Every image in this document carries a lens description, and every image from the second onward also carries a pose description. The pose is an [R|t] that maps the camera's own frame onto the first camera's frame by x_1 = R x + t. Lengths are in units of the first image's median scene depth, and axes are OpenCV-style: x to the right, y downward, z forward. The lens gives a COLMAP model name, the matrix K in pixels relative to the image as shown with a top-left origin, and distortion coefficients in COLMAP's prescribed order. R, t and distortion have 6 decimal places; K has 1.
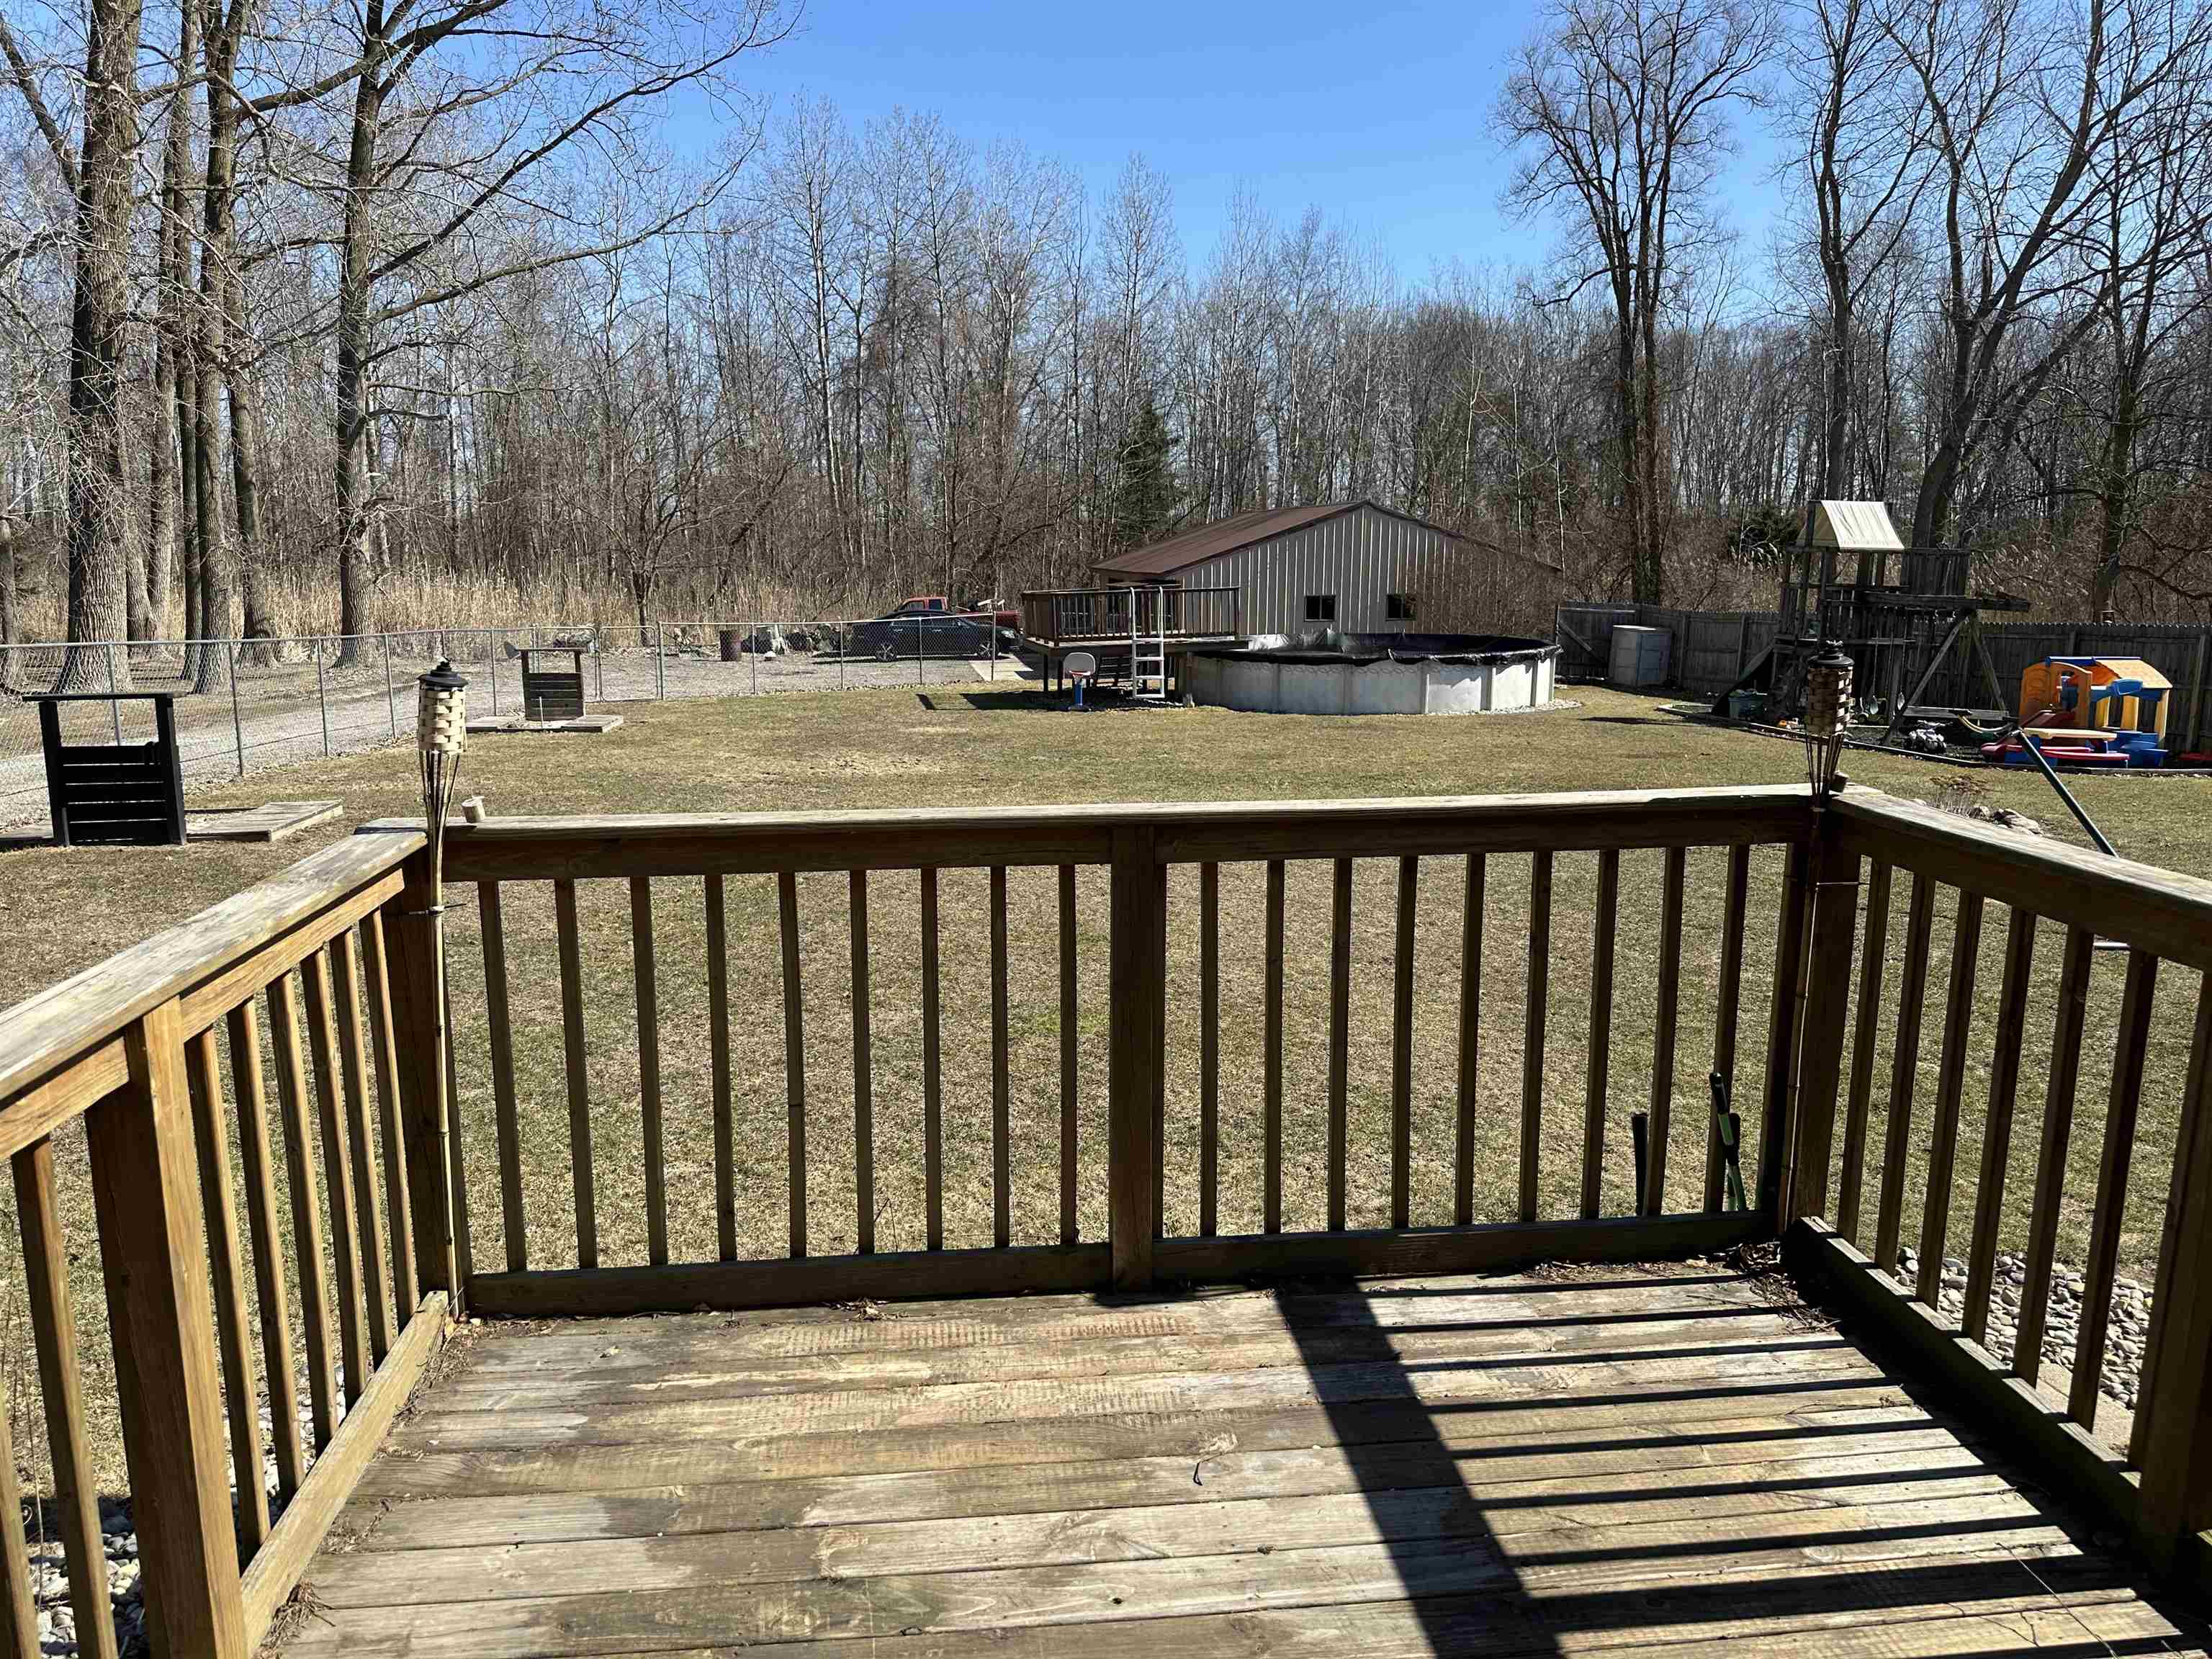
lens RADIAL K [[1578.0, 0, 1103.8], [0, 1578.0, 846.7], [0, 0, 1]] dist [0.010221, -0.005381]
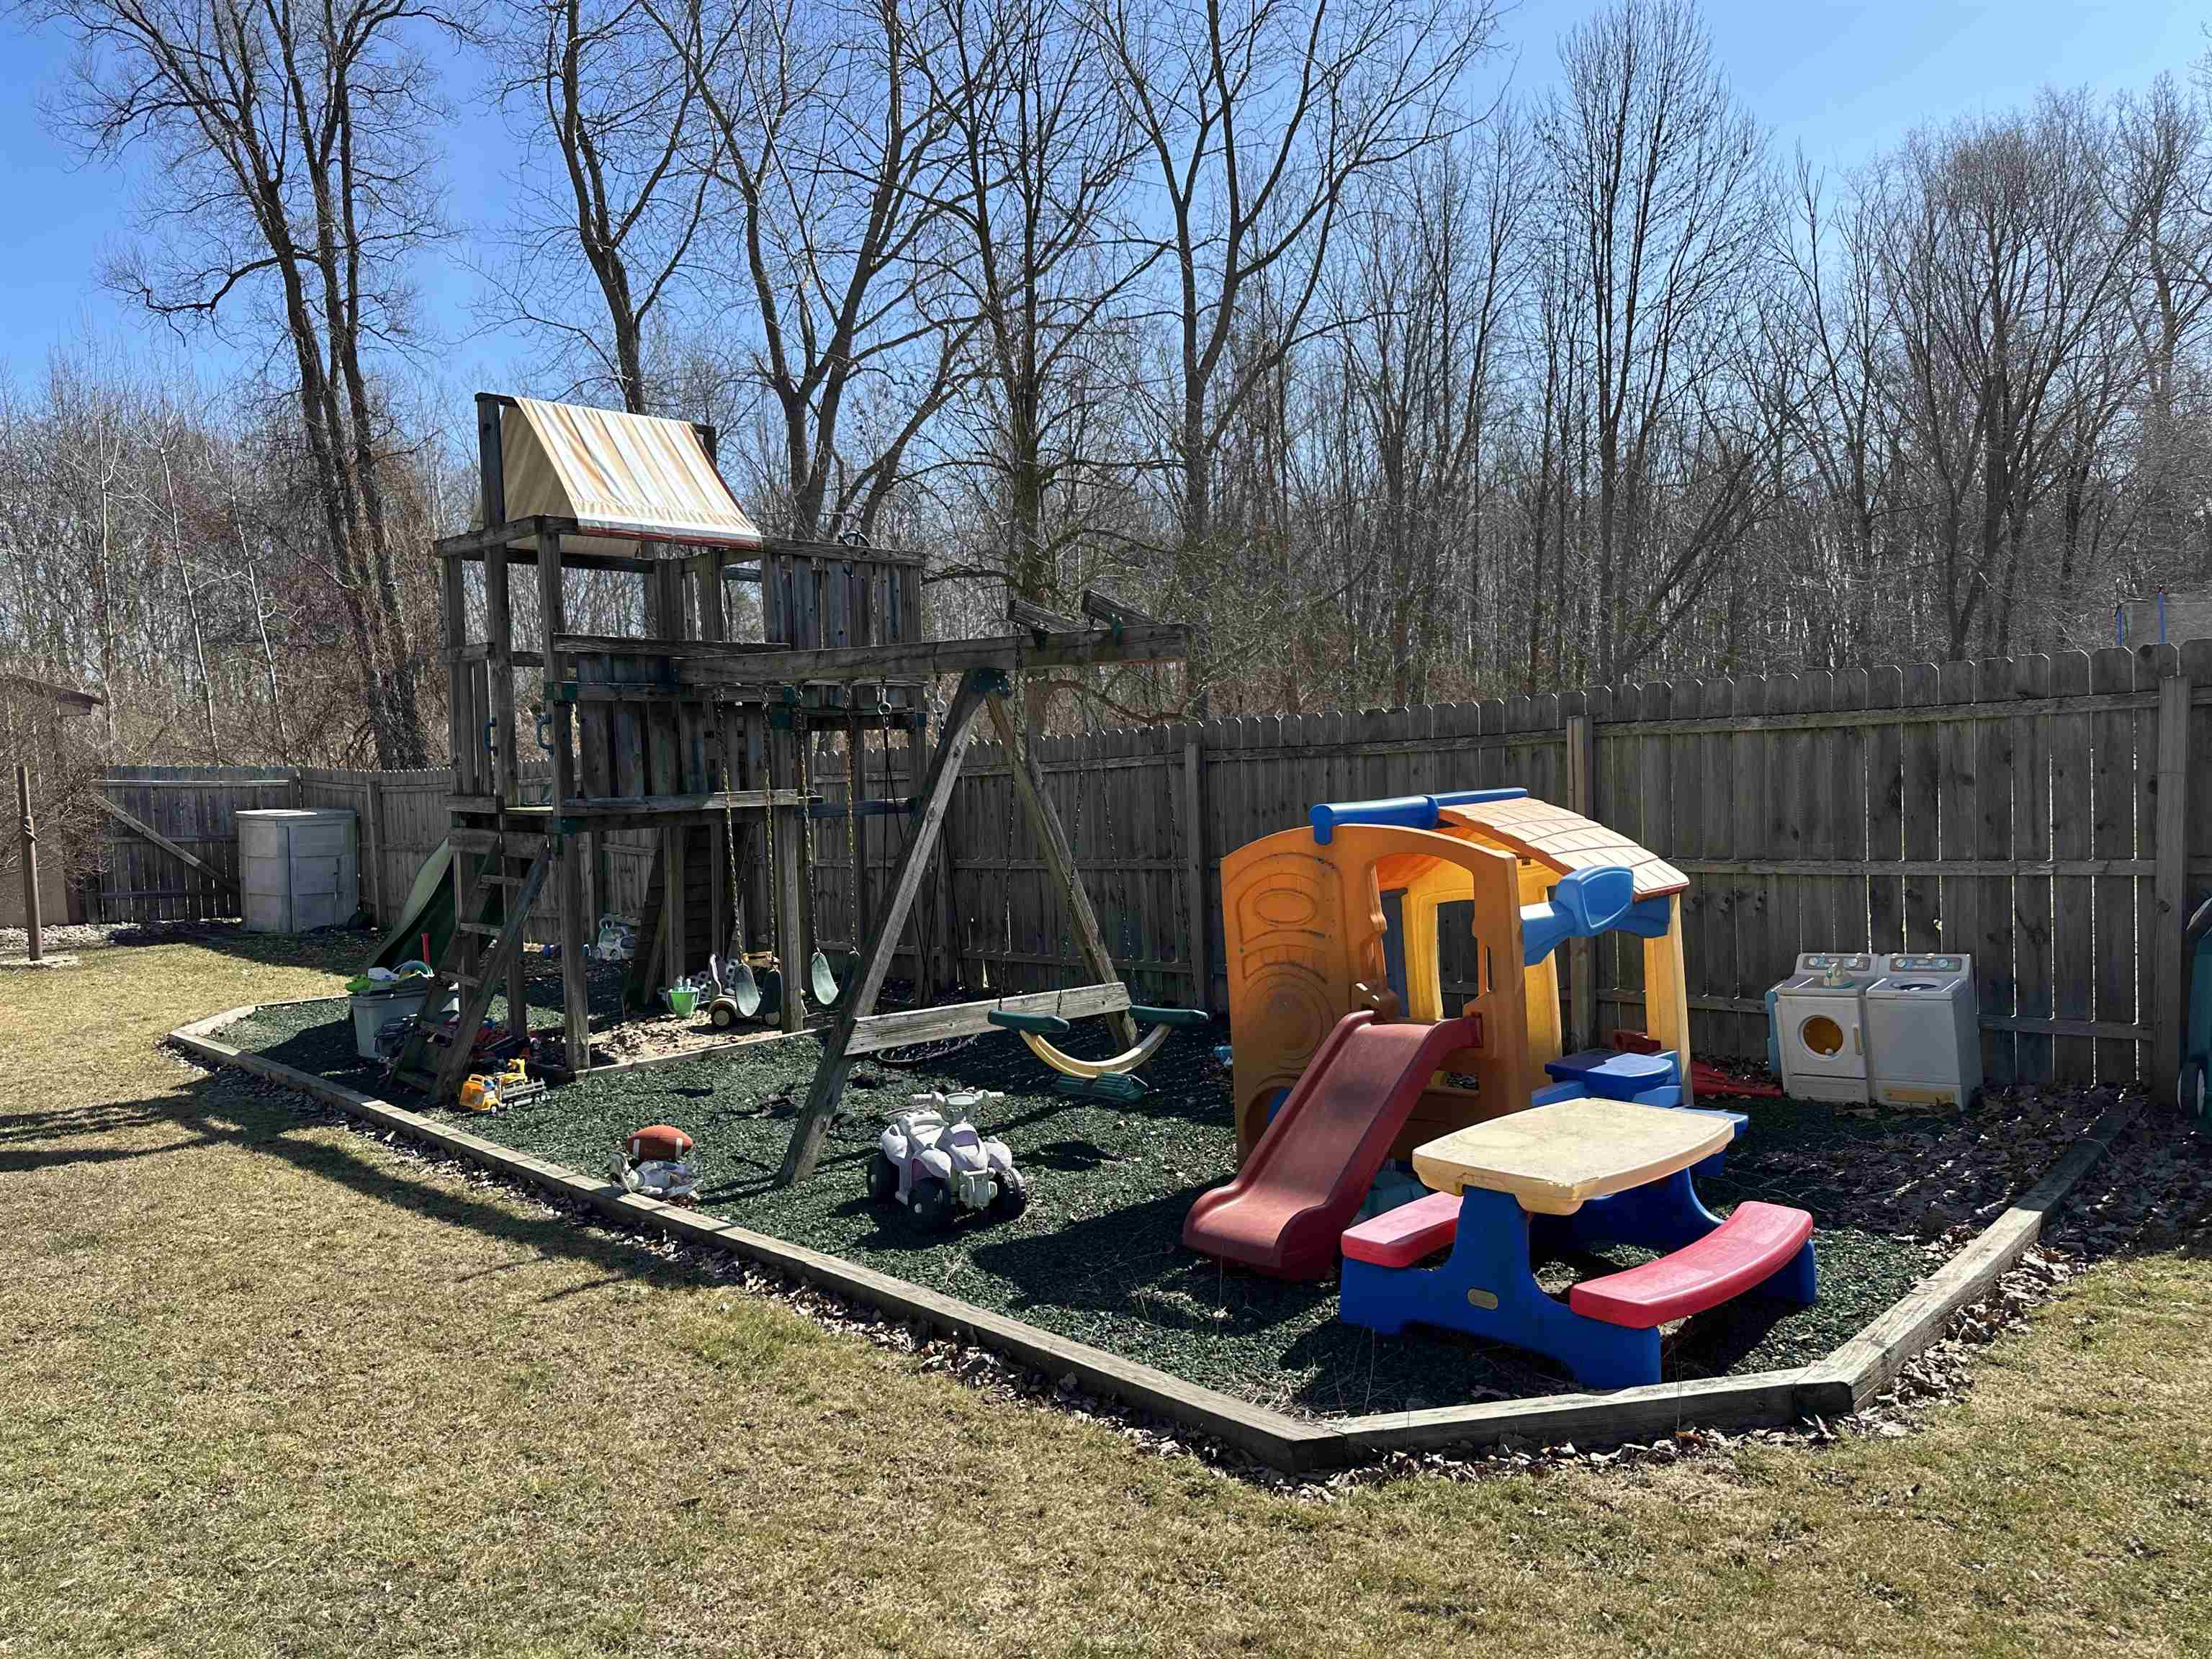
lens RADIAL K [[1578.0, 0, 1106.5], [0, 1578.0, 885.9], [0, 0, 1]] dist [0.010221, -0.005381]
pose [[0.779379, -0.092517, 0.619684, 0.250387], [0.149835, 0.987862, -0.040964, -0.062932], [-0.608373, 0.124777, 0.783781, 0.504932]]
